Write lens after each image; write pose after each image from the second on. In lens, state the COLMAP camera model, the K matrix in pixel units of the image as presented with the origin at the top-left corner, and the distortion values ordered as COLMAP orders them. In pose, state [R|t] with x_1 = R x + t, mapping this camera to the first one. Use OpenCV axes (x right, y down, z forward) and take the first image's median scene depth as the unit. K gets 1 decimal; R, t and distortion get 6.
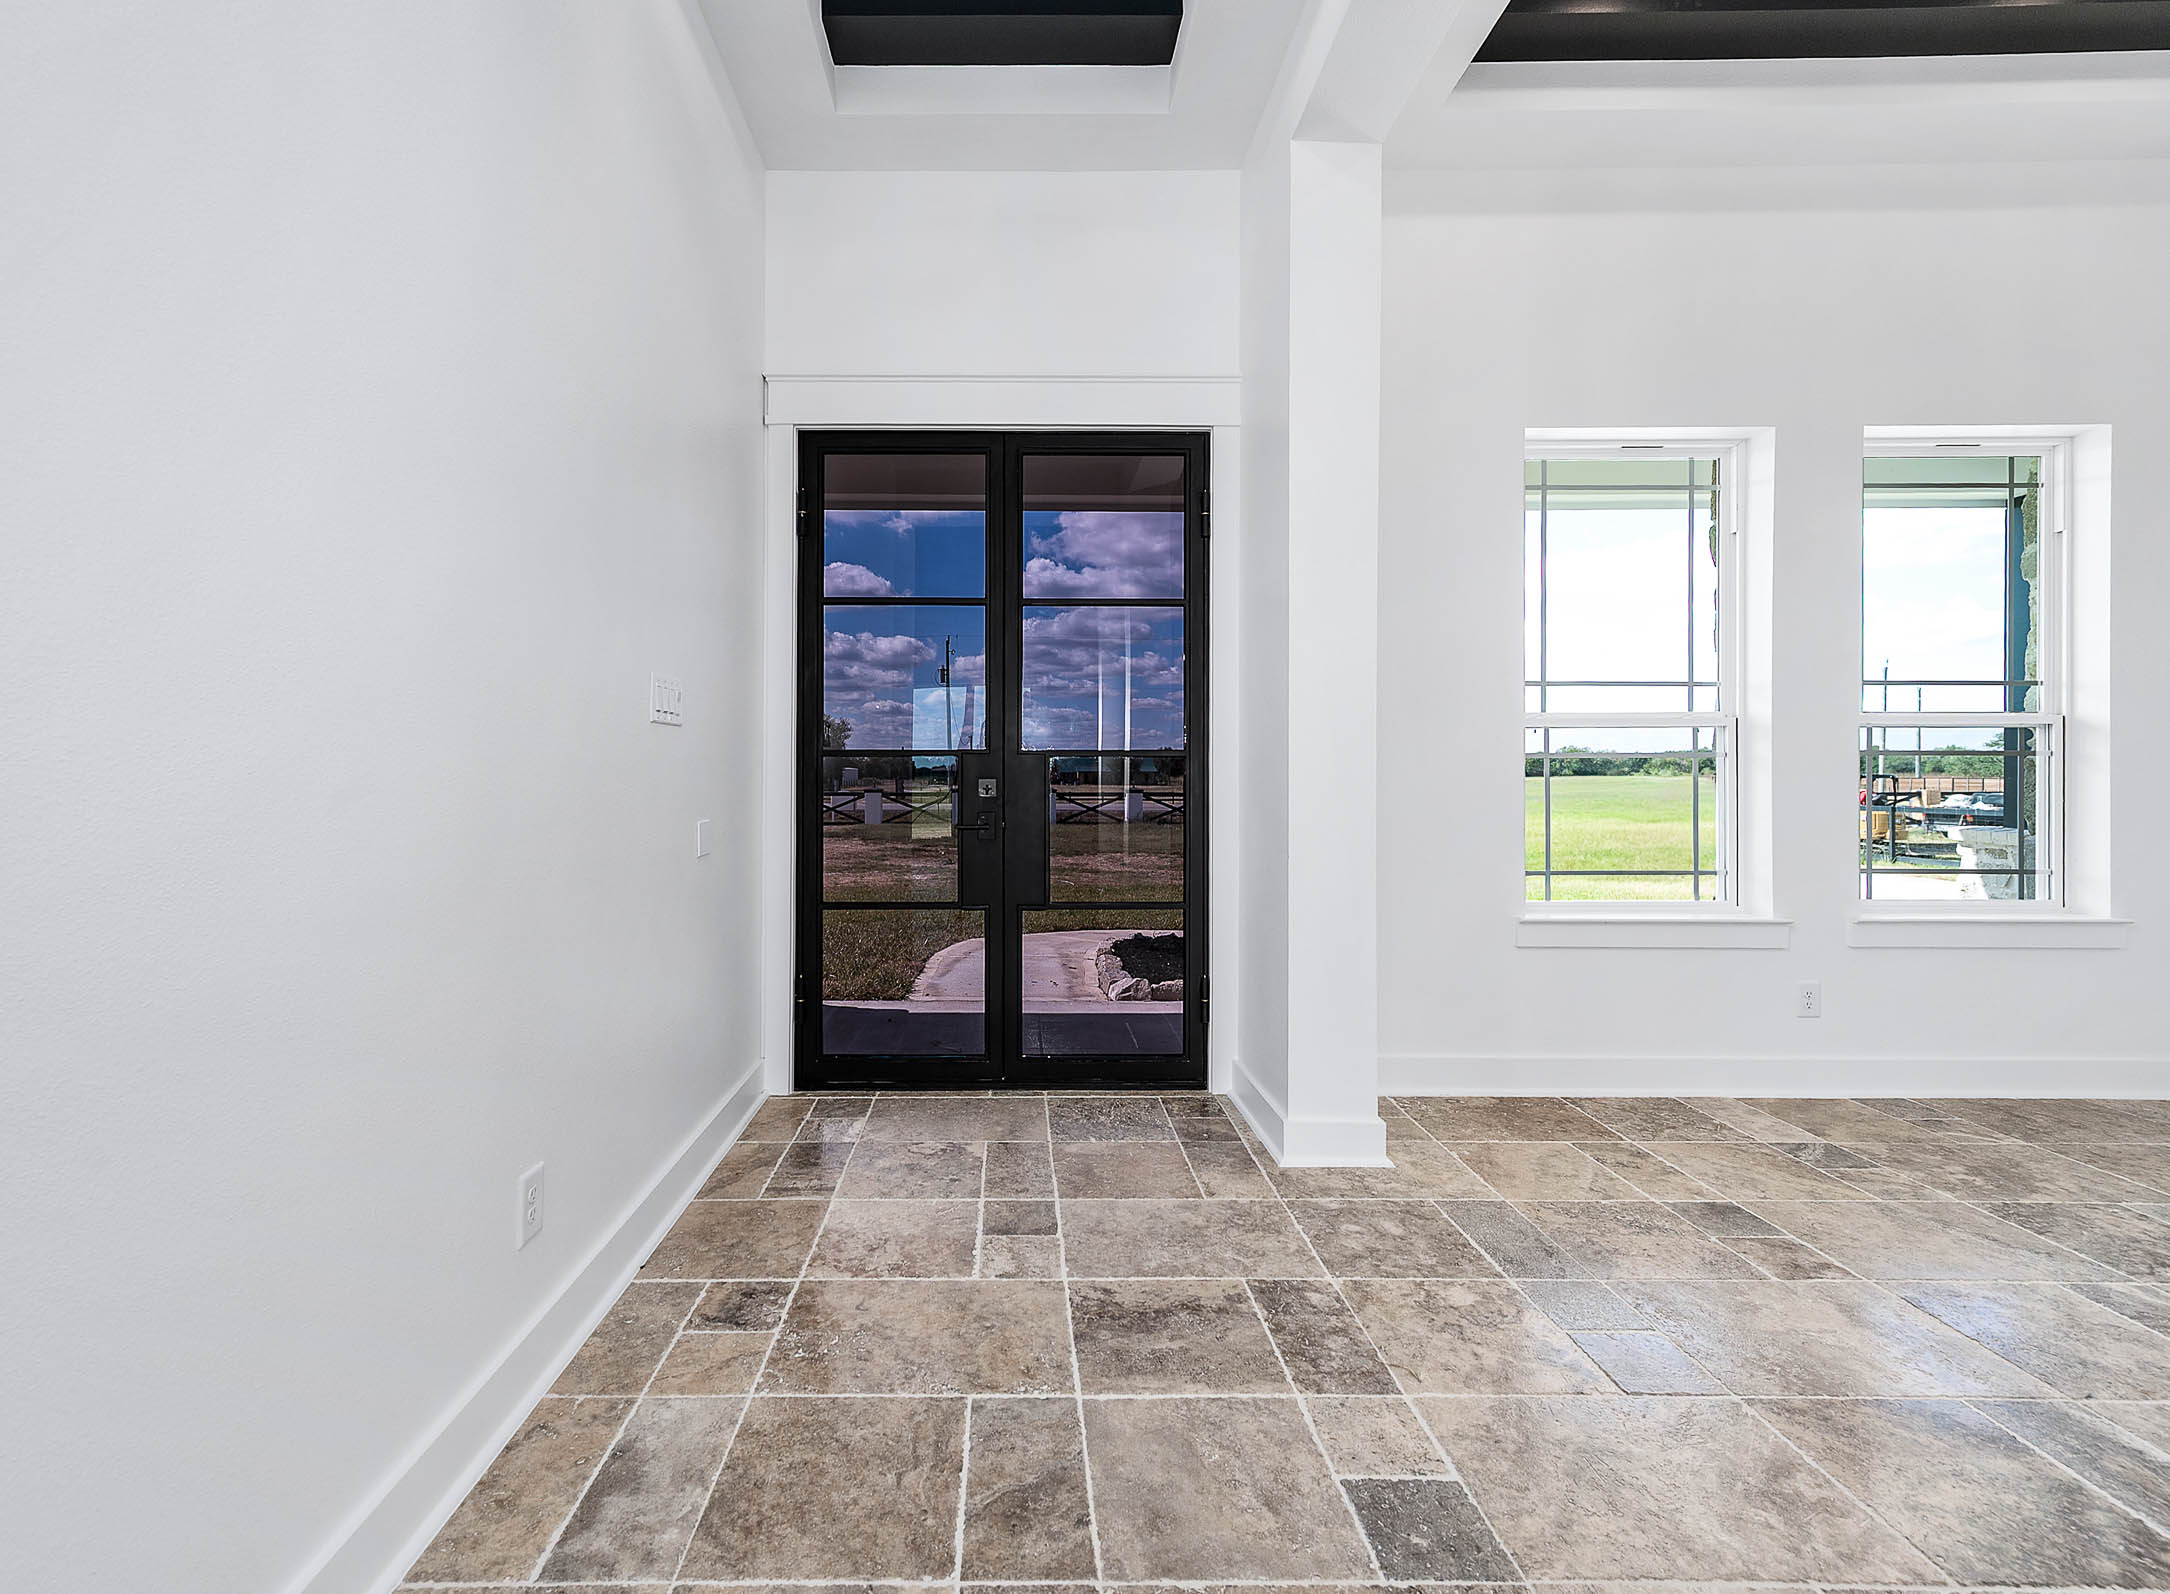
lens RADIAL K [[935.5, 0, 1023.4], [0, 935.5, 761.1], [0, 0, 1]] dist [0.004995, 0.002834]
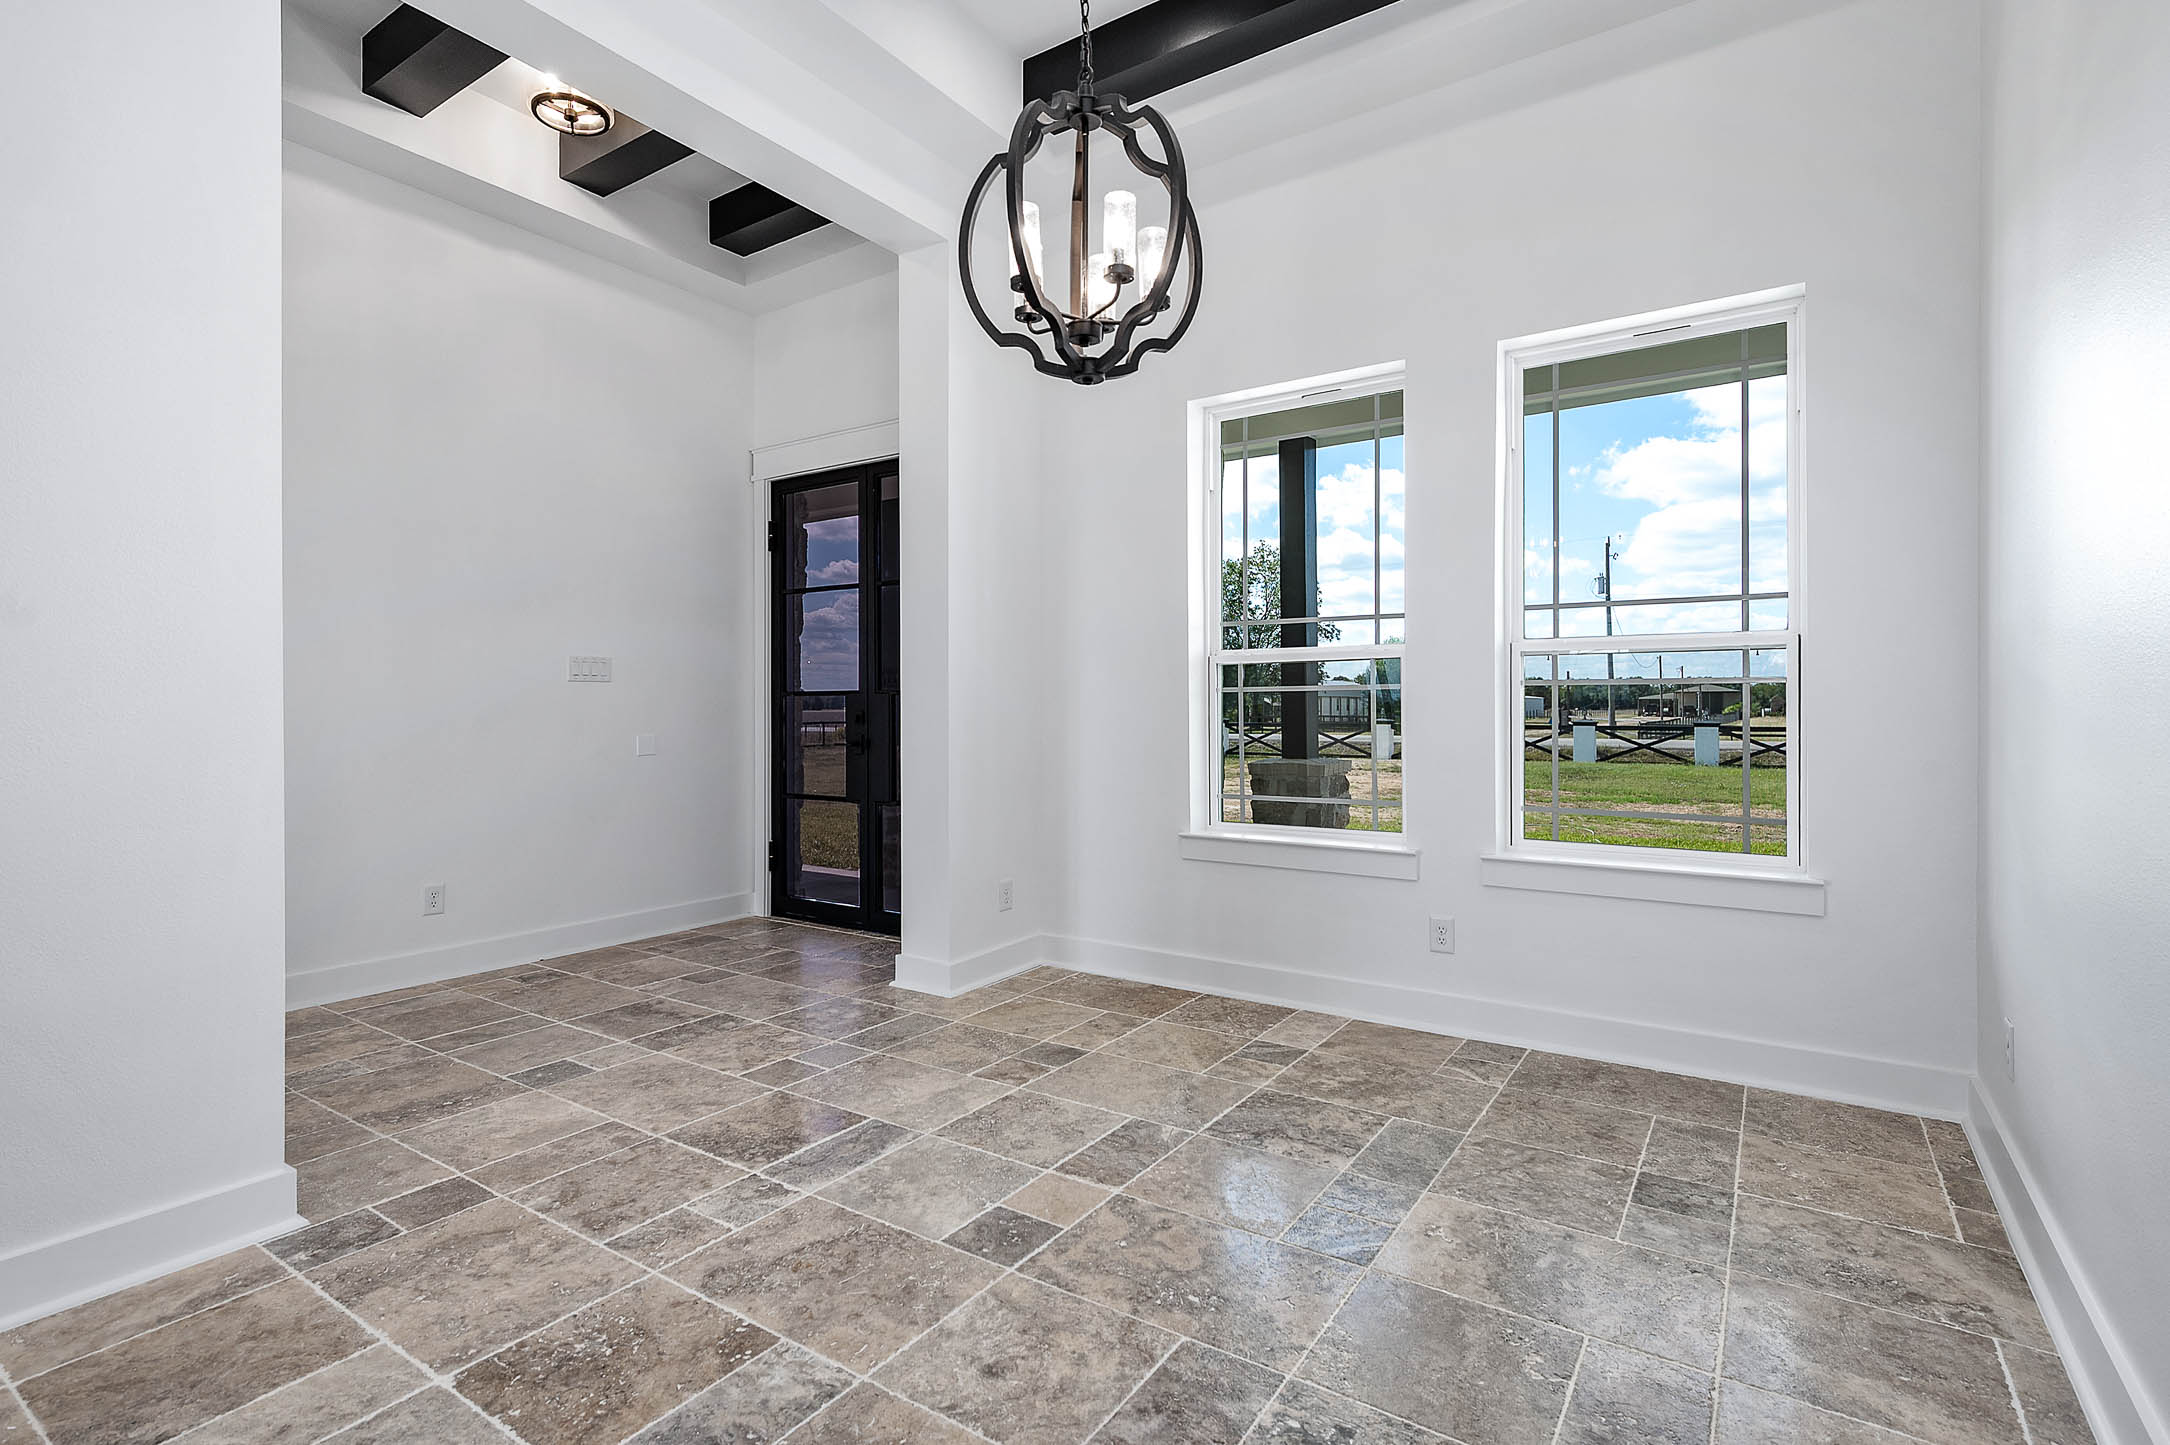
lens RADIAL K [[1005.2, 0, 1106.8], [0, 1005.2, 725.3], [0, 0, 1]] dist [0.003682, 0.000673]
pose [[0.836059, 0.006354, -0.548603, 1.406825], [0.010255, 0.999577, 0.027205, 0.002294], [0.548544, -0.028371, 0.835640, -0.080359]]
